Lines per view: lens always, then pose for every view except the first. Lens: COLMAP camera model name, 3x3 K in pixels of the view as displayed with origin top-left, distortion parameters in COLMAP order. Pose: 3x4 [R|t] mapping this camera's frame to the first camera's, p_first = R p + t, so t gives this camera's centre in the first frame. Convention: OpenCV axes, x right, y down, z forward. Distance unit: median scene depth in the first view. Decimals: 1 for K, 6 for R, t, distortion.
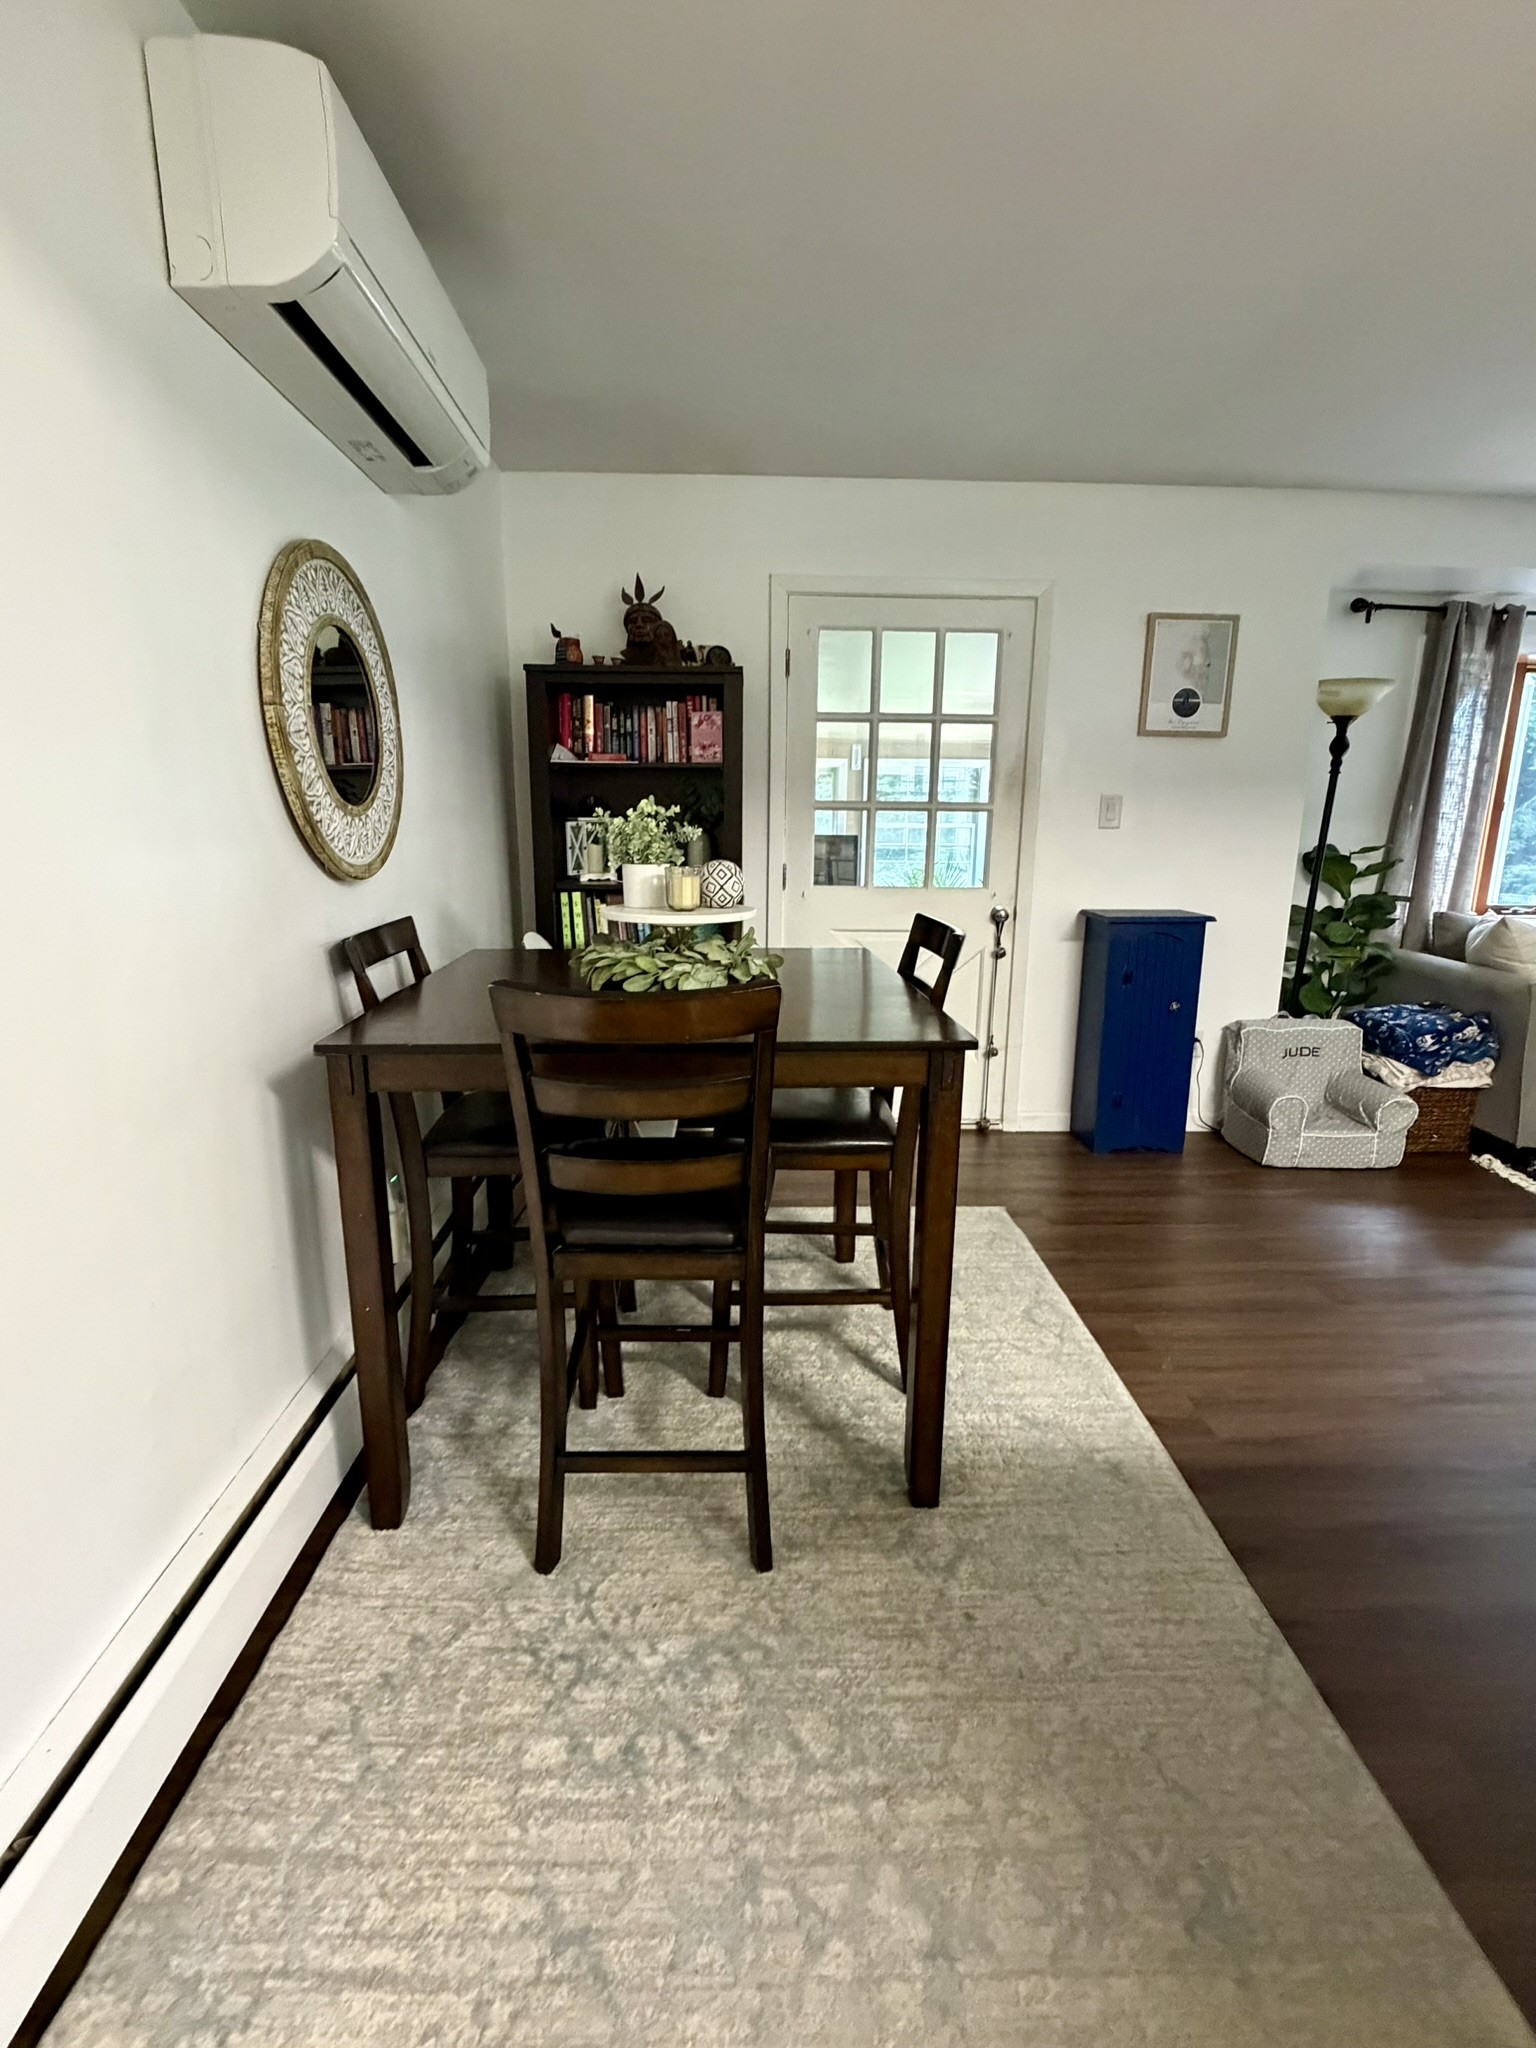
lens RADIAL K [[946.0, 0, 765.3], [0, 946.0, 1014.7], [0, 0, 1]] dist [0.000942, 0.000035]
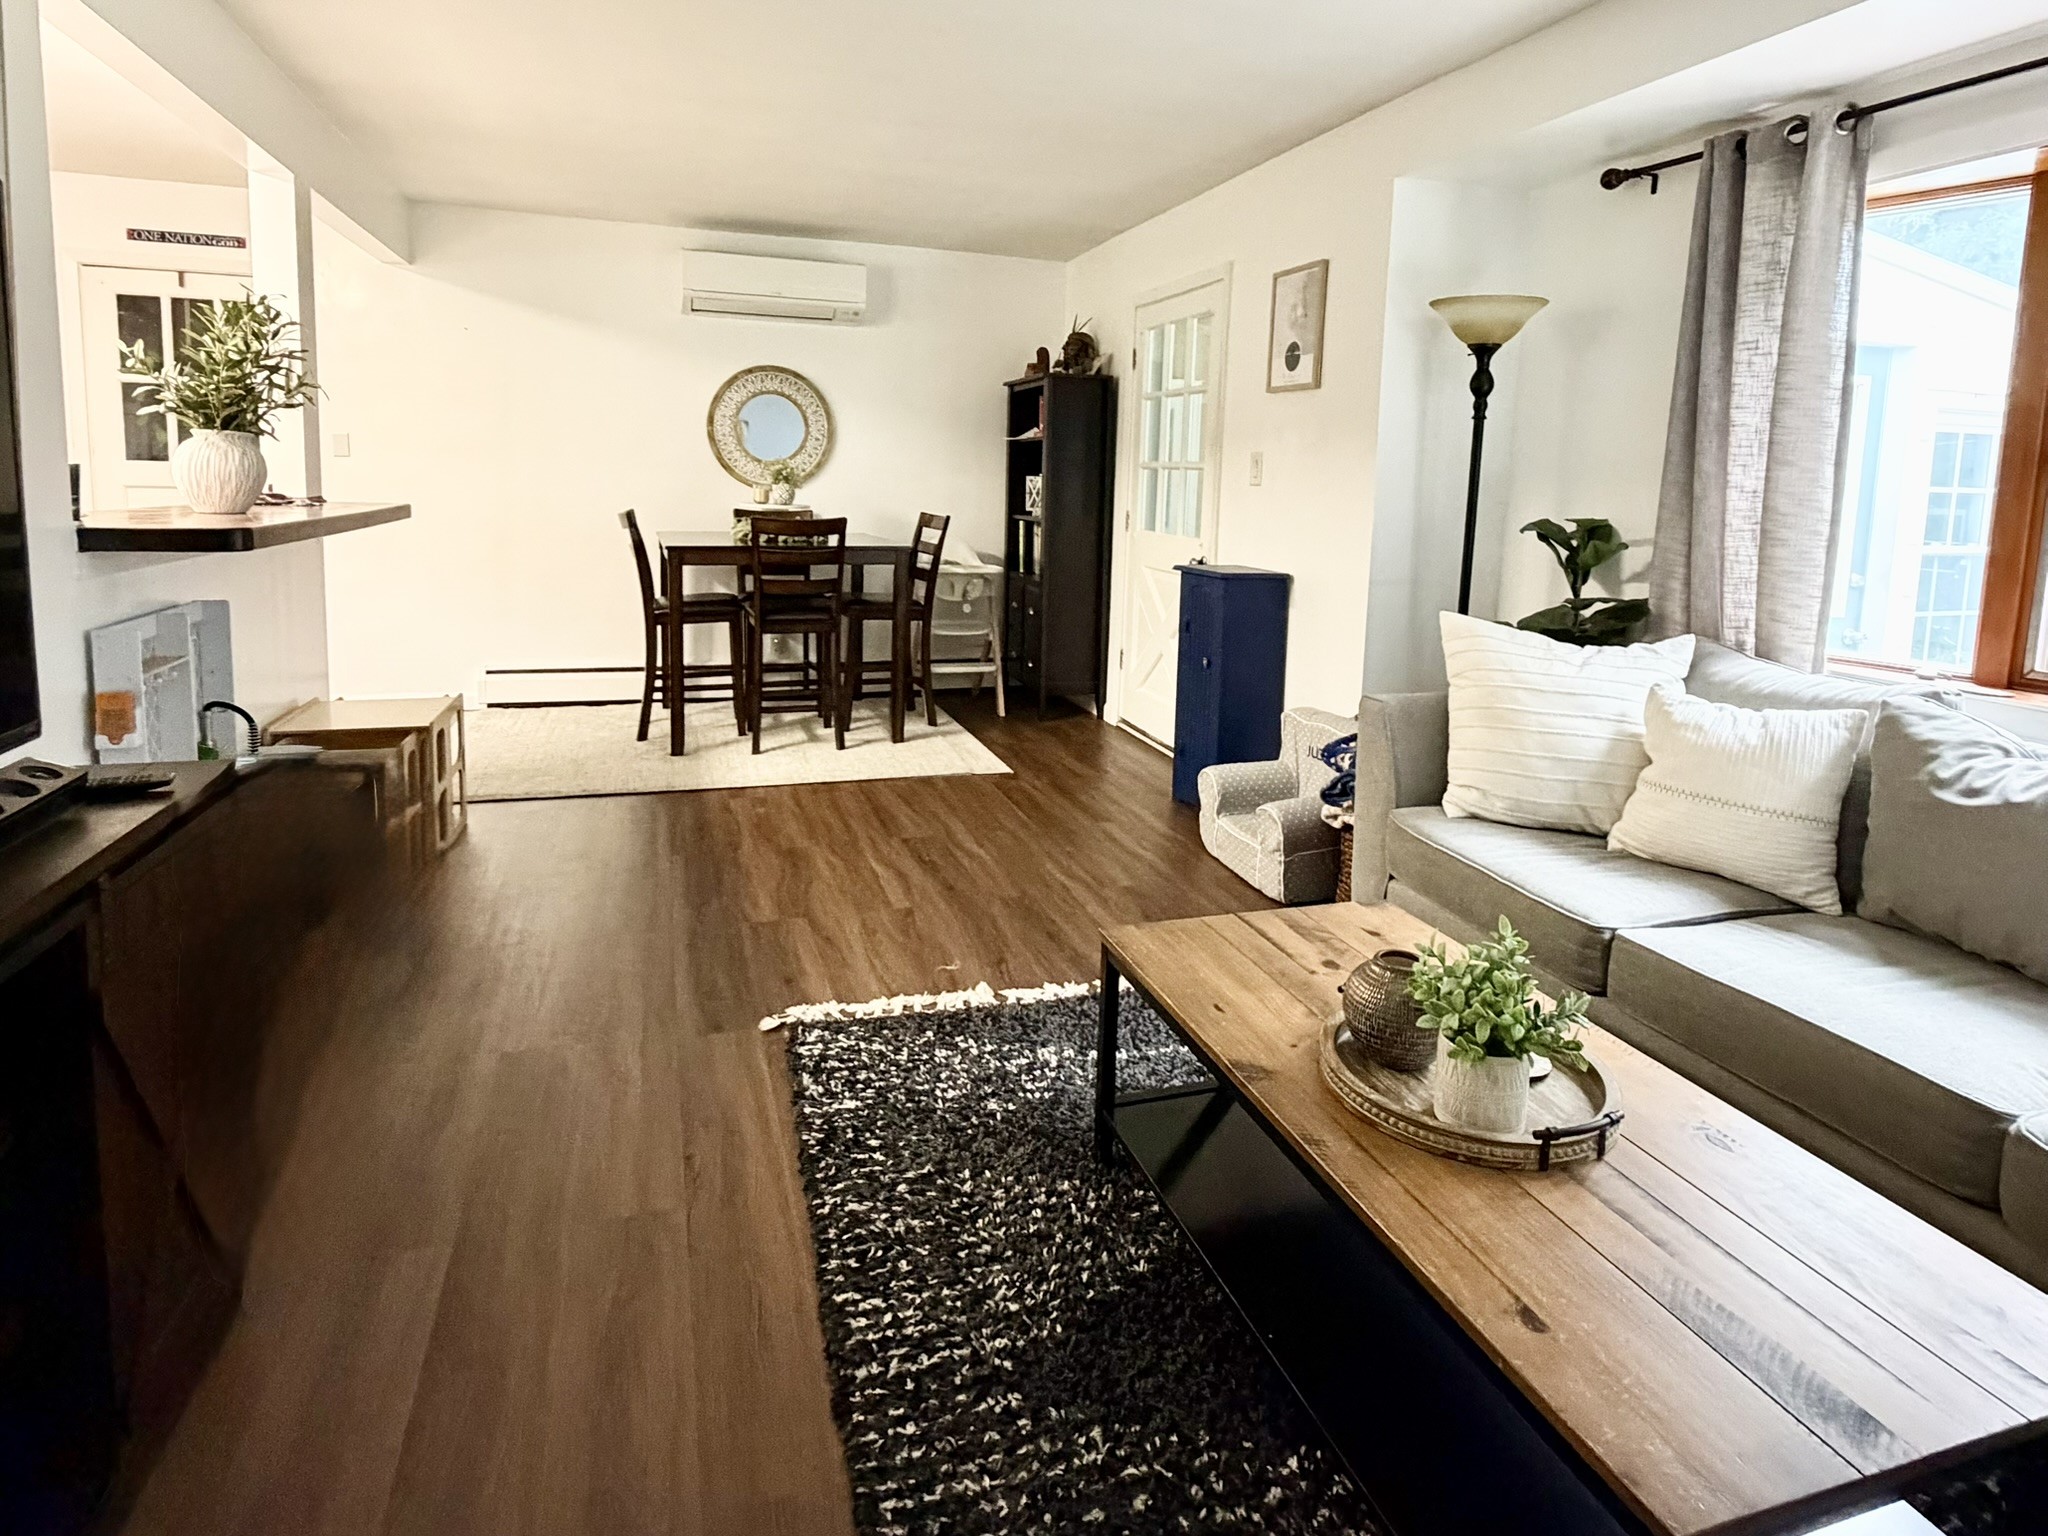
lens RADIAL K [[1123.5, 0, 1026.7], [0, 1123.5, 593.1], [0, 0, 1]] dist [-0.001828, -0.000143]
pose [[0.271406, 0.099240, -0.957335, 1.440919], [-0.225494, 0.973542, 0.036992, -0.075990], [0.935677, 0.205834, 0.286603, 0.459595]]
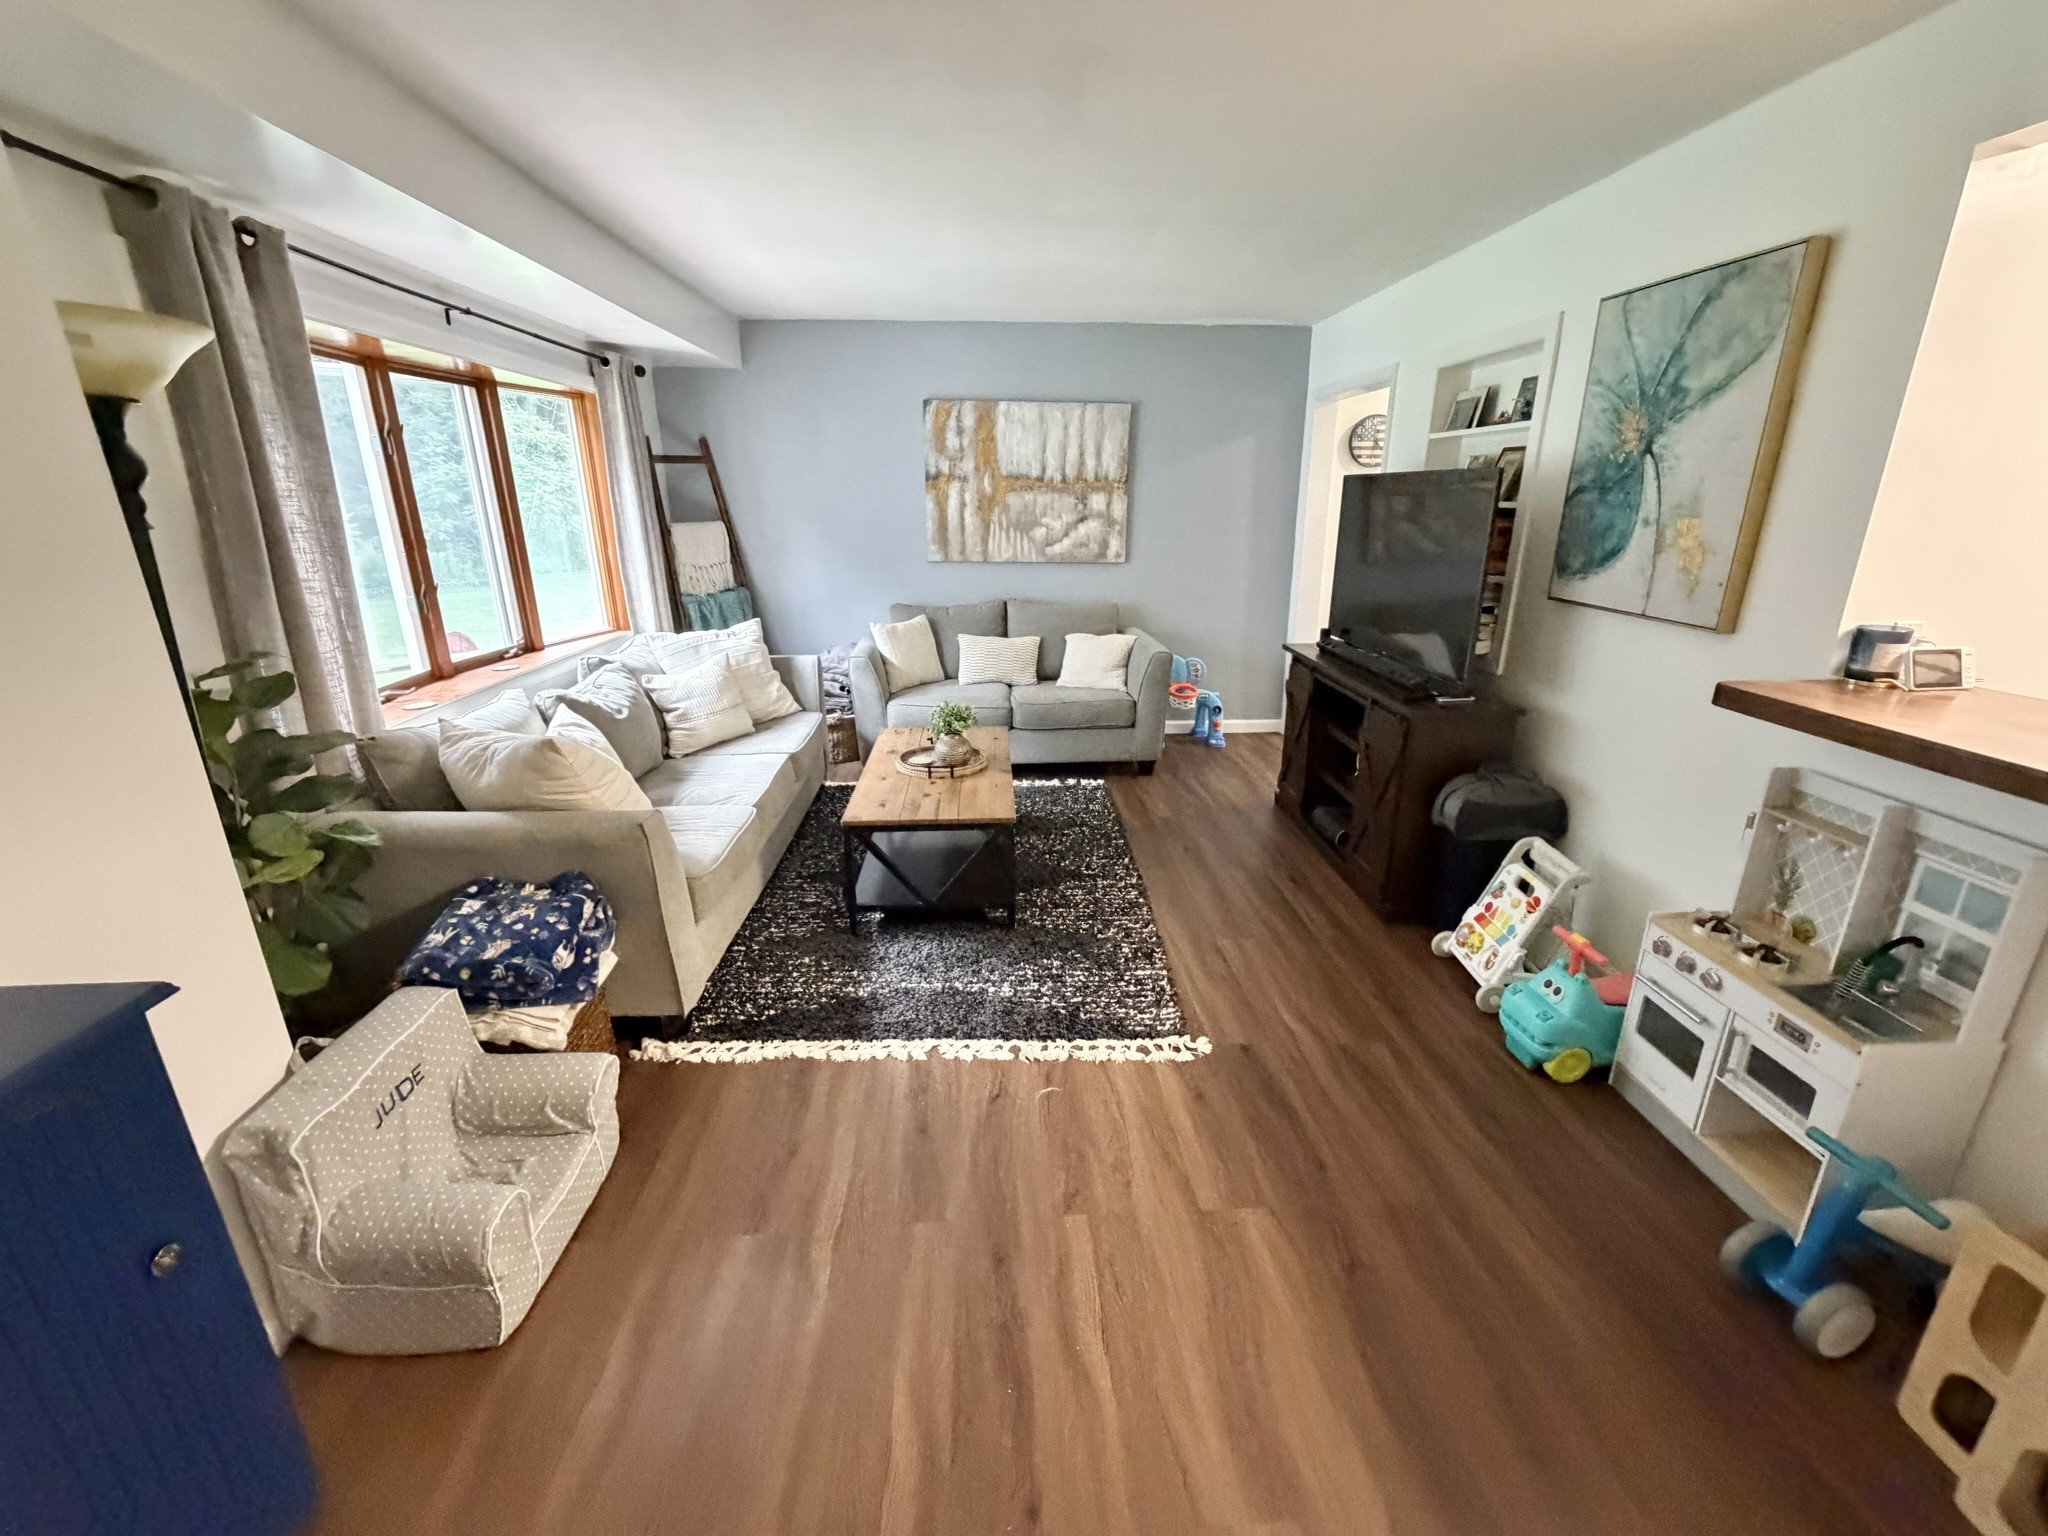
lens RADIAL K [[858.1, 0, 1035.3], [0, 858.1, 769.5], [0, 0, 1]] dist [0.002359, 0.000318]
pose [[-0.015714, -0.315521, 0.948789, 0.181312], [0.213290, 0.926007, 0.311477, -0.194494], [-0.976863, 0.207262, 0.052746, 0.614878]]
